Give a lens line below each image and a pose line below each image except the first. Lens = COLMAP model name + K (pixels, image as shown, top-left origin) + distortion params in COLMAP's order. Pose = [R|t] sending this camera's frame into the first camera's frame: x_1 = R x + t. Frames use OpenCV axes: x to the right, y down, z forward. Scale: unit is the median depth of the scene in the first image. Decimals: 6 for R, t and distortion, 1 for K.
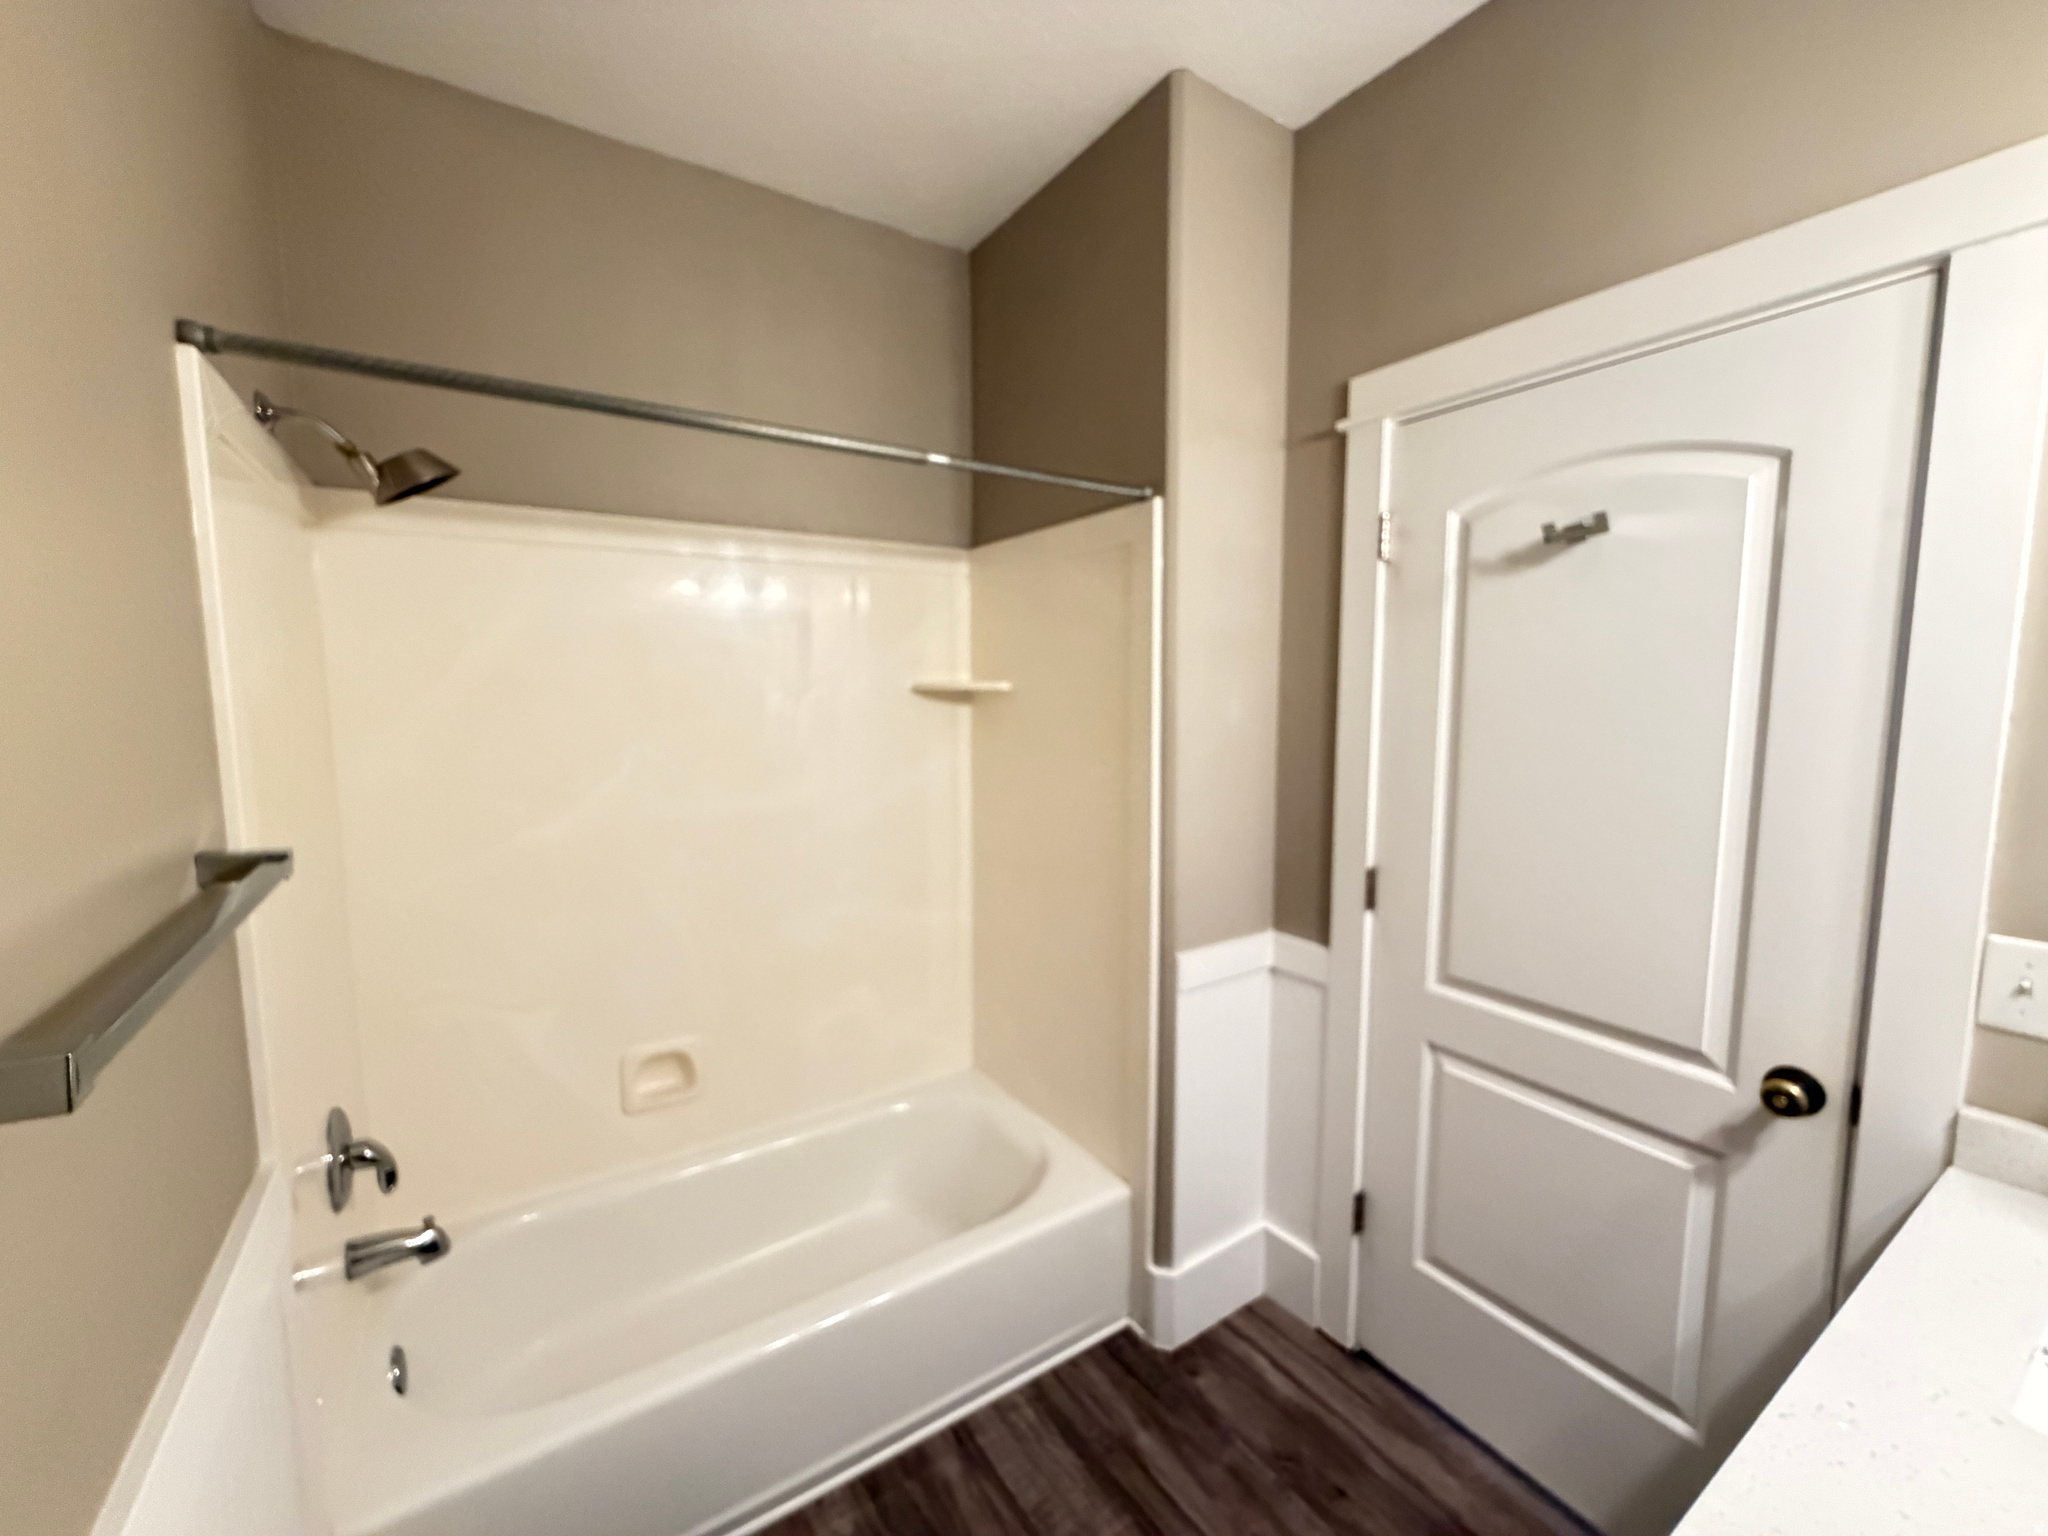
lens RADIAL K [[817.7, 0, 1014.2], [0, 817.7, 766.0], [0, 0, 1]] dist [-0.001123, -0.000355]
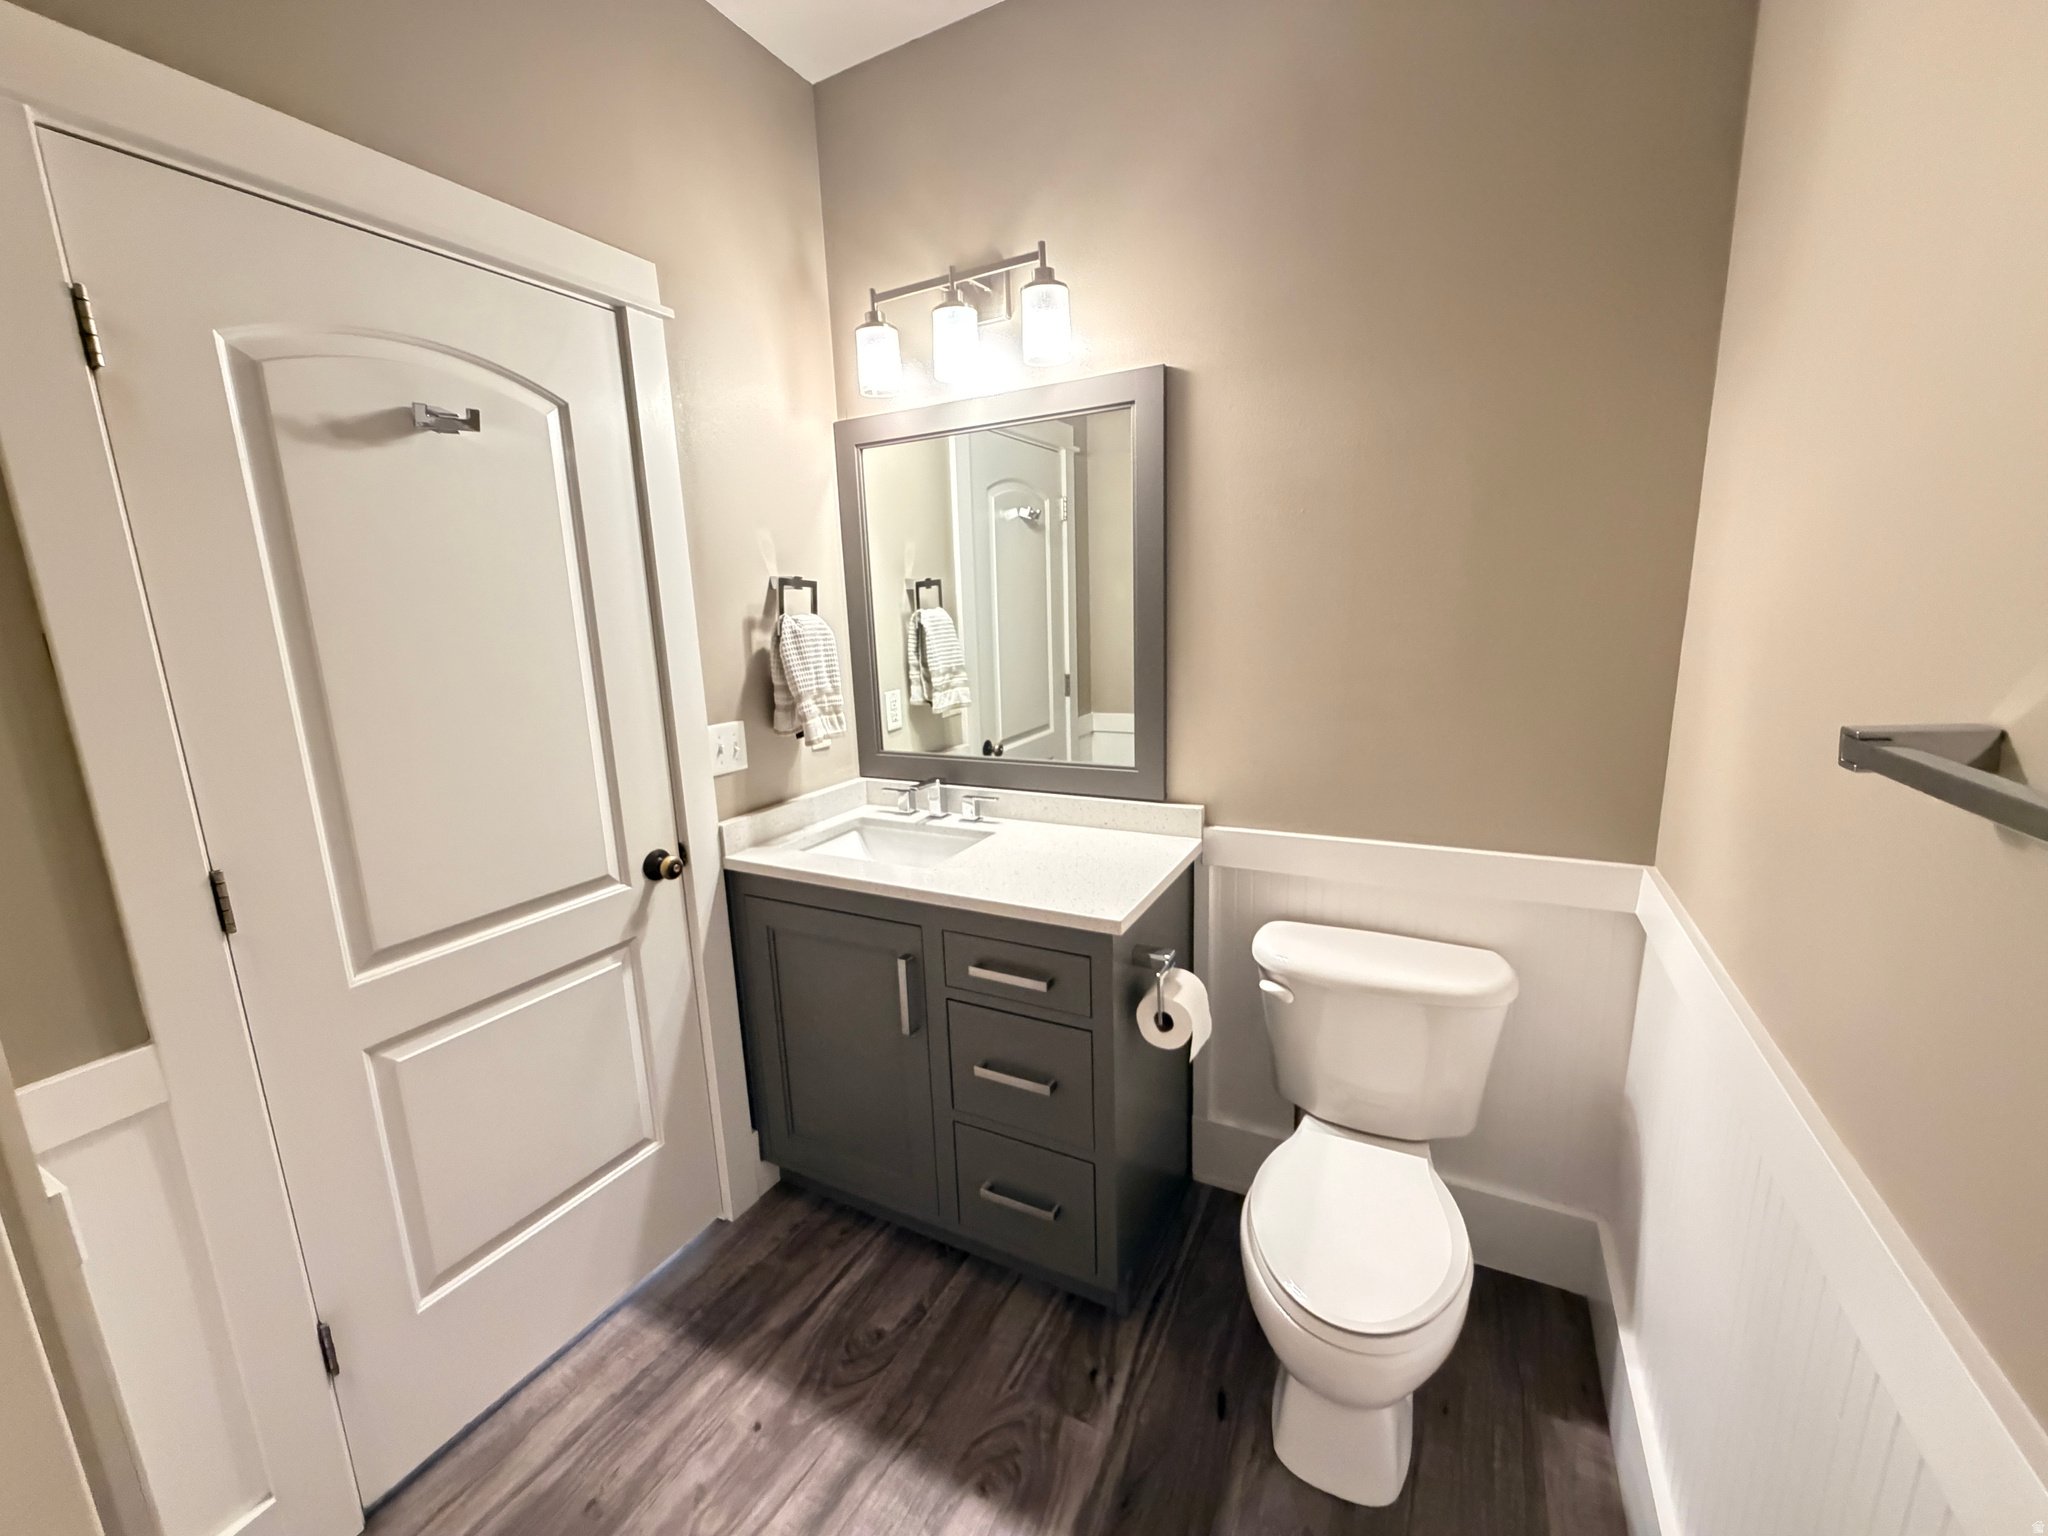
lens RADIAL K [[817.7, 0, 1014.2], [0, 817.7, 766.0], [0, 0, 1]] dist [-0.001123, -0.000355]
pose [[-0.486230, -0.152095, 0.860493, -0.483936], [0.121558, 0.963389, 0.238969, -0.040177], [-0.865335, 0.220793, -0.449940, 0.862297]]
